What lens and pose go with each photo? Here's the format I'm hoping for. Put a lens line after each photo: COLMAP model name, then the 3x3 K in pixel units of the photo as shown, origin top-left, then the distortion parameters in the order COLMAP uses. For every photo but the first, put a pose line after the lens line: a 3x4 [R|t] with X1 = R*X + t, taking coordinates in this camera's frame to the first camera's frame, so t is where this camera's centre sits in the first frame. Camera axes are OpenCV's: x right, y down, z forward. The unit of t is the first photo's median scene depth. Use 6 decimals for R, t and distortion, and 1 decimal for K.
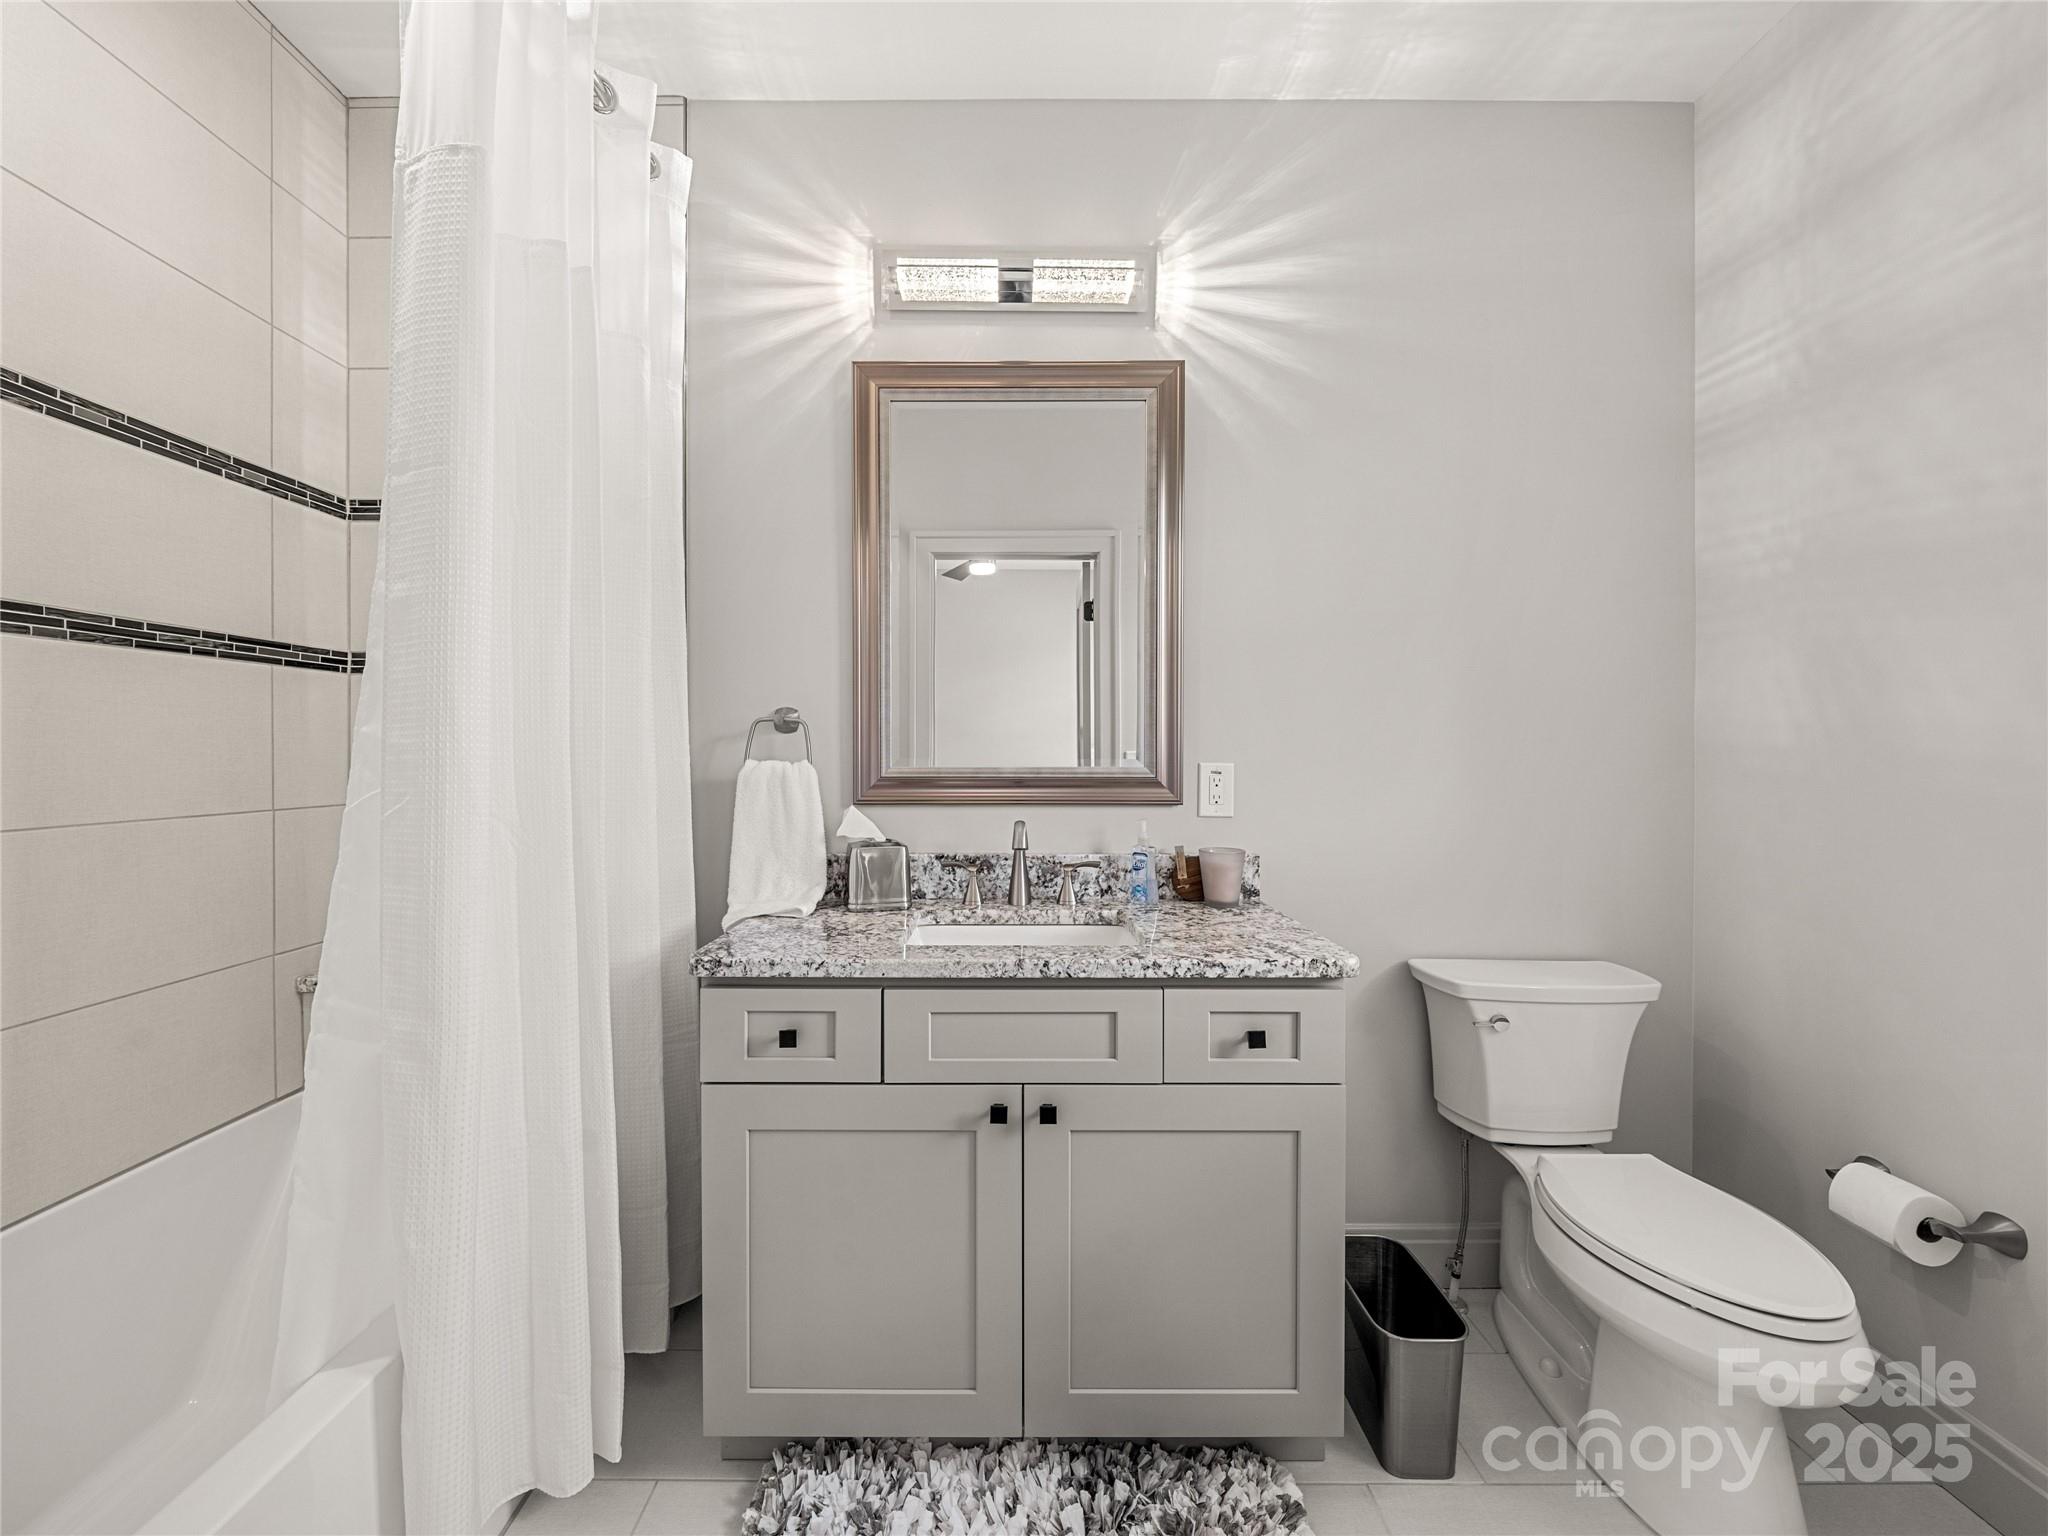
lens RADIAL K [[808.1, 0, 1021.0], [0, 808.1, 759.0], [0, 0, 1]] dist [-0.001514, -0.000061]
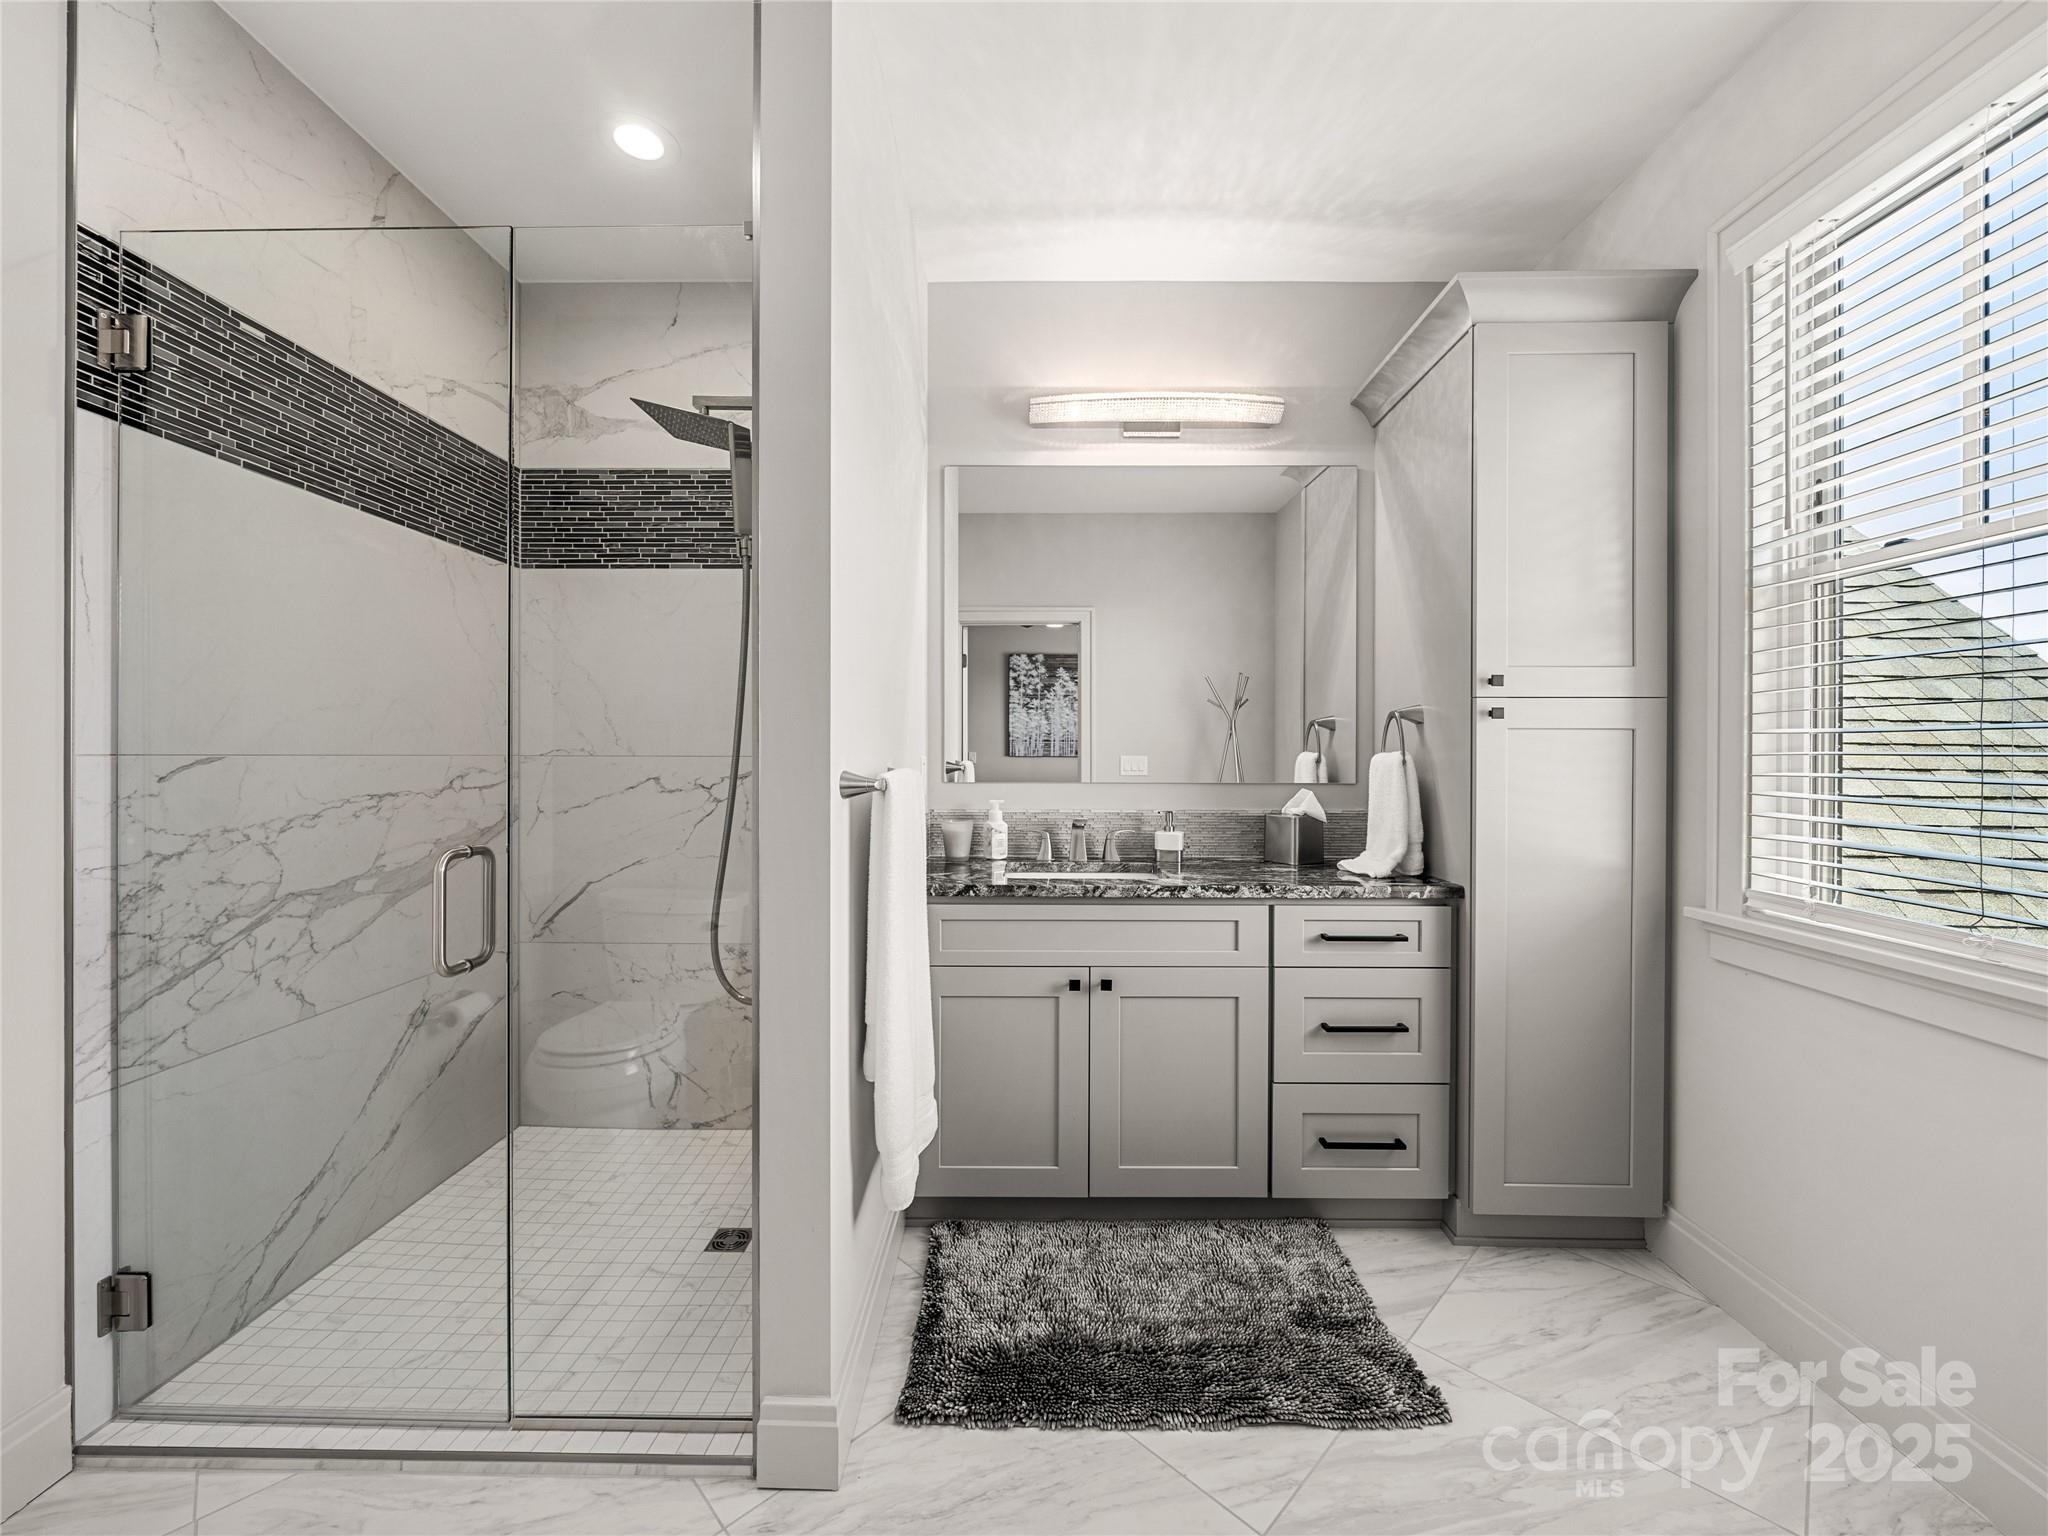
lens RADIAL K [[808.1, 0, 1021.0], [0, 808.1, 759.0], [0, 0, 1]] dist [-0.001514, -0.000061]
pose [[0.999999, -0.001208, 0.000463, -0.132548], [0.001209, 0.999998, -0.001566, 0.001832], [-0.000462, 0.001567, 0.999999, -0.573136]]
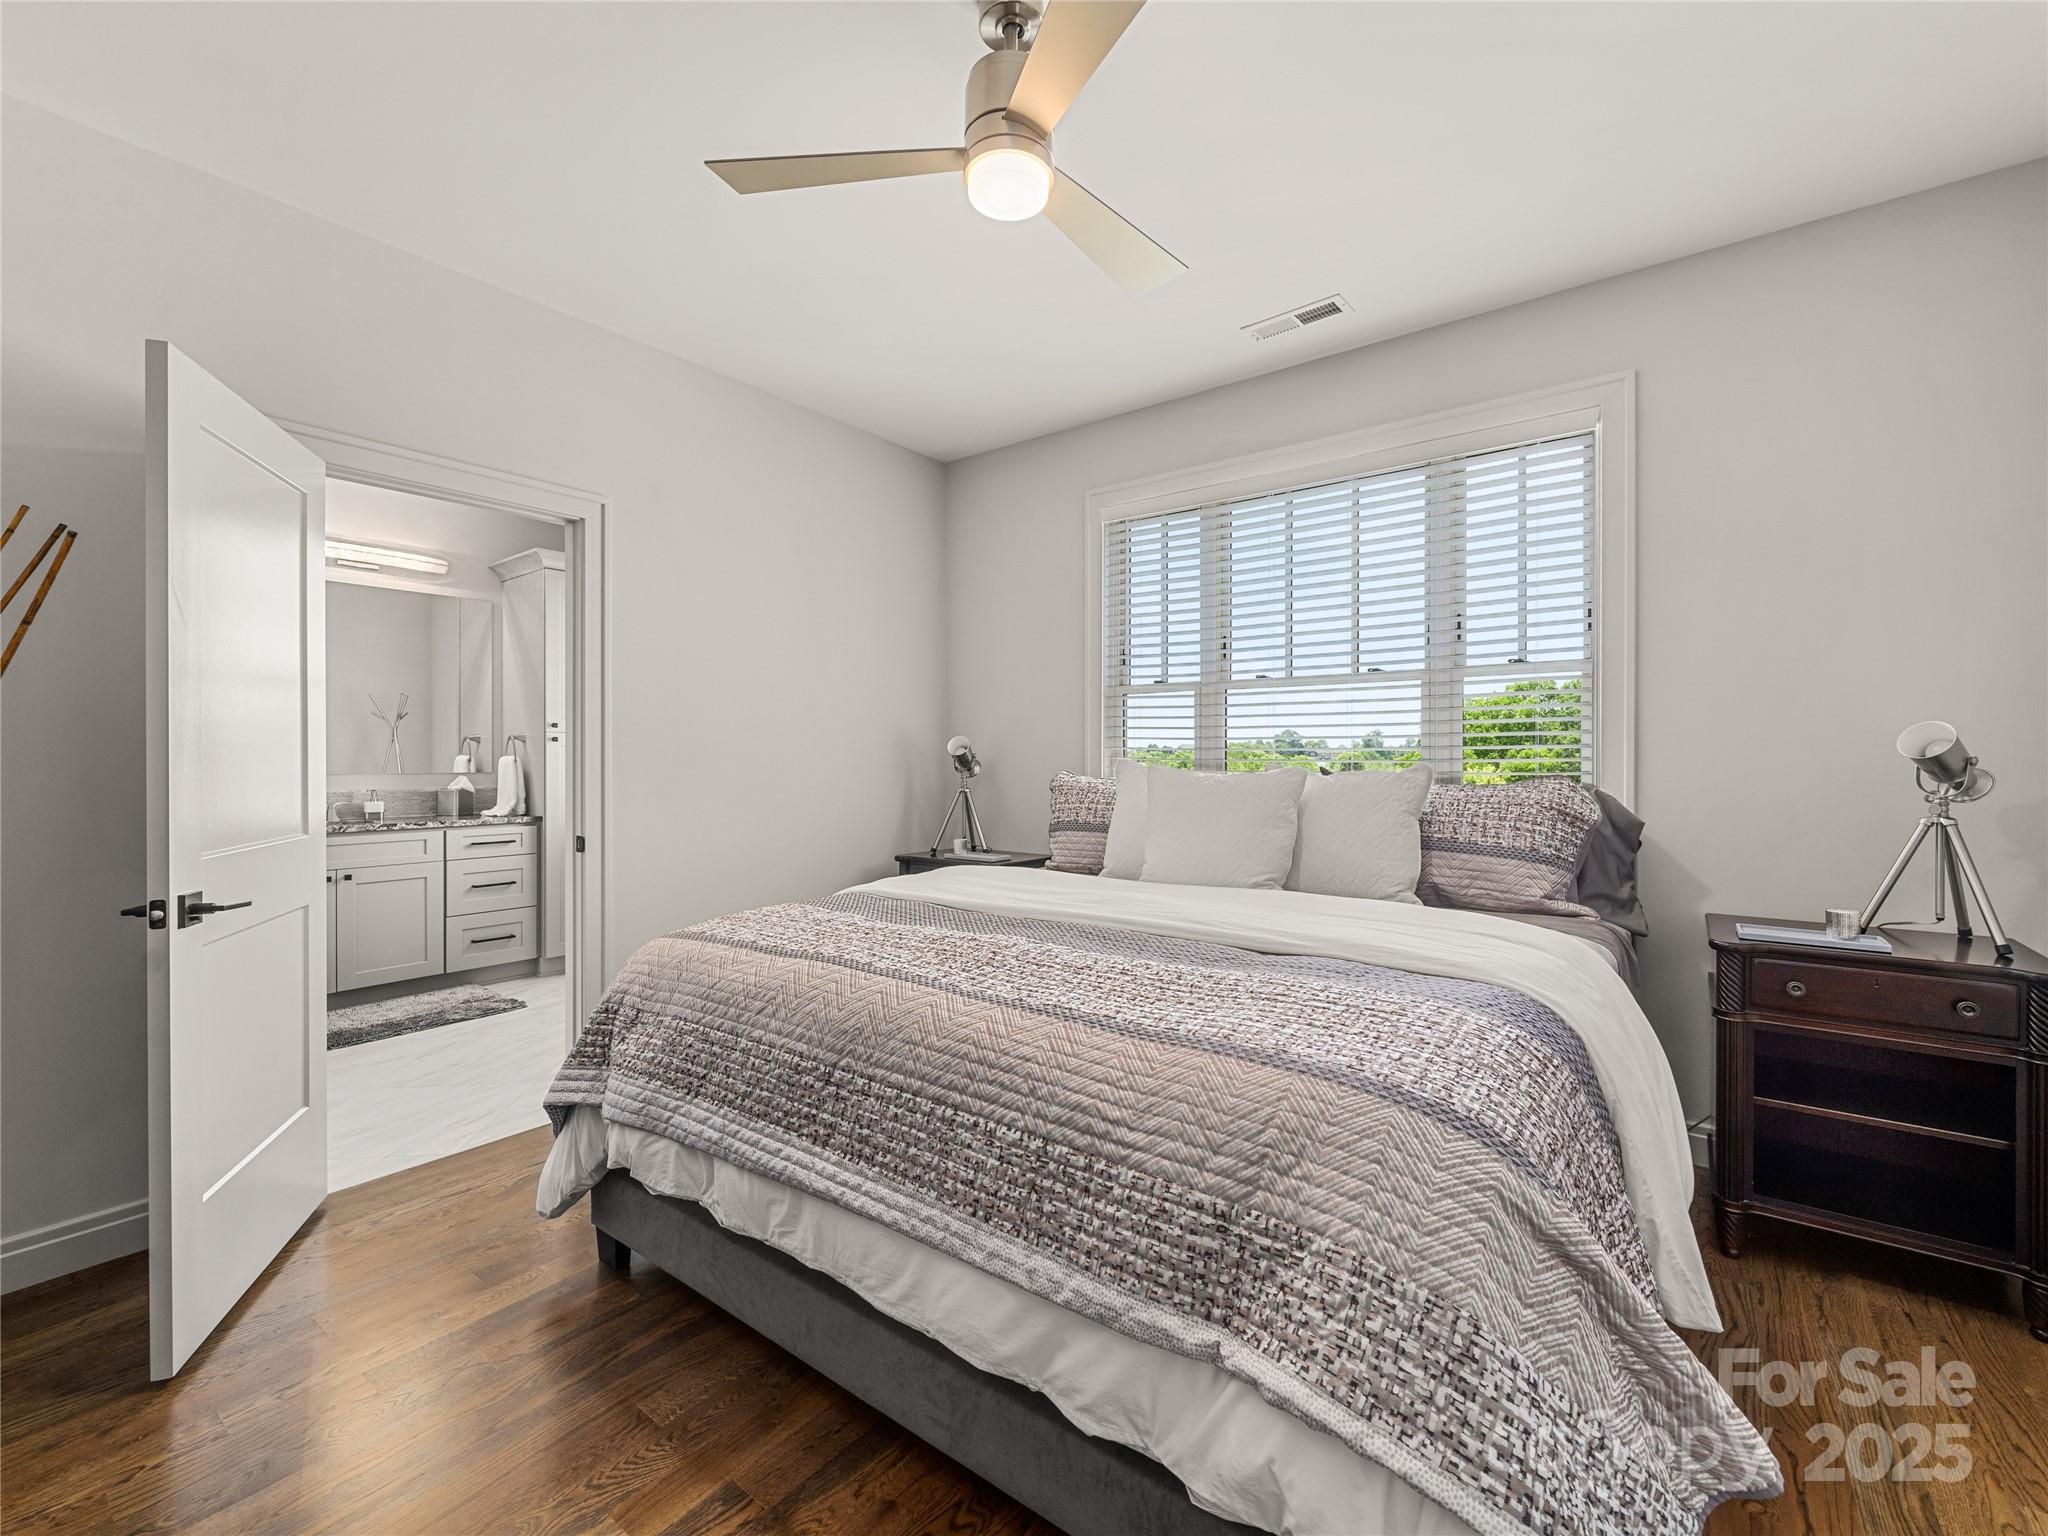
lens RADIAL K [[880.3, 0, 1024.0], [0, 880.3, 768.0], [0, 0, 1]] dist [-0.001987, -0.000189]
pose [[0.606995, -0.009325, 0.794651, -1.028509], [0.002858, 0.999950, 0.009551, 0.008692], [-0.794700, -0.003526, 0.606992, -2.962891]]
